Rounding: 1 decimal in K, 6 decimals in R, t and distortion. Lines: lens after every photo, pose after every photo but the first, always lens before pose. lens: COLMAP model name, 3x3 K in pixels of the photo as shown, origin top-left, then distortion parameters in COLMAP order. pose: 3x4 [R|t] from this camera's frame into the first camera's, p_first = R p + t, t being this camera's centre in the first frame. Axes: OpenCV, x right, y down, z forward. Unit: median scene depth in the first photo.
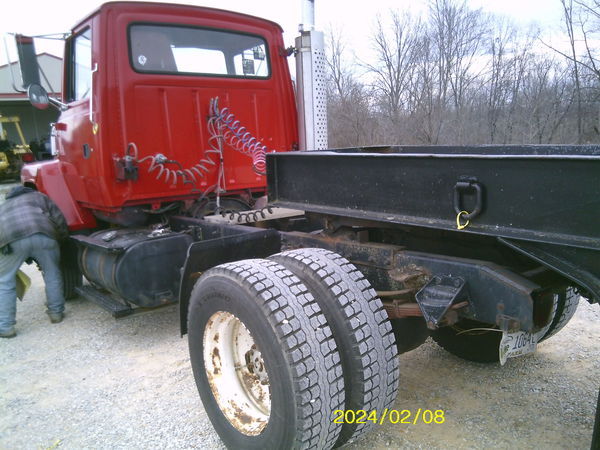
lens RADIAL K [[416.1, 0, 270.1], [0, 416.1, 225.6], [0, 0, 1]] dist [0.000928, -0.001982]
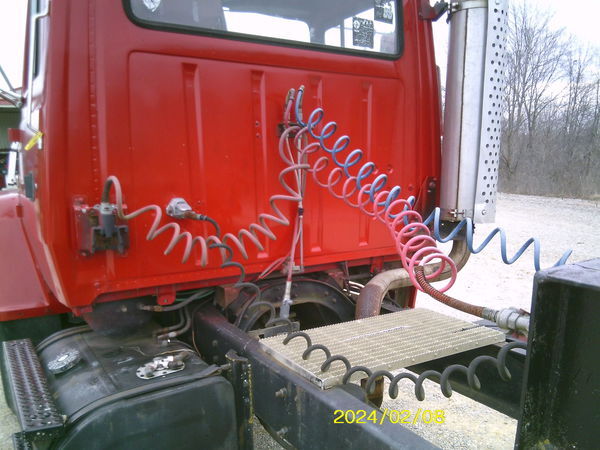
lens RADIAL K [[416.1, 0, 270.1], [0, 416.1, 225.6], [0, 0, 1]] dist [0.000928, -0.001982]
pose [[0.989499, 0.062209, -0.130466, -0.092088], [-0.067155, 0.997168, -0.033855, -0.128469], [0.127991, 0.042261, 0.990875, 0.524634]]
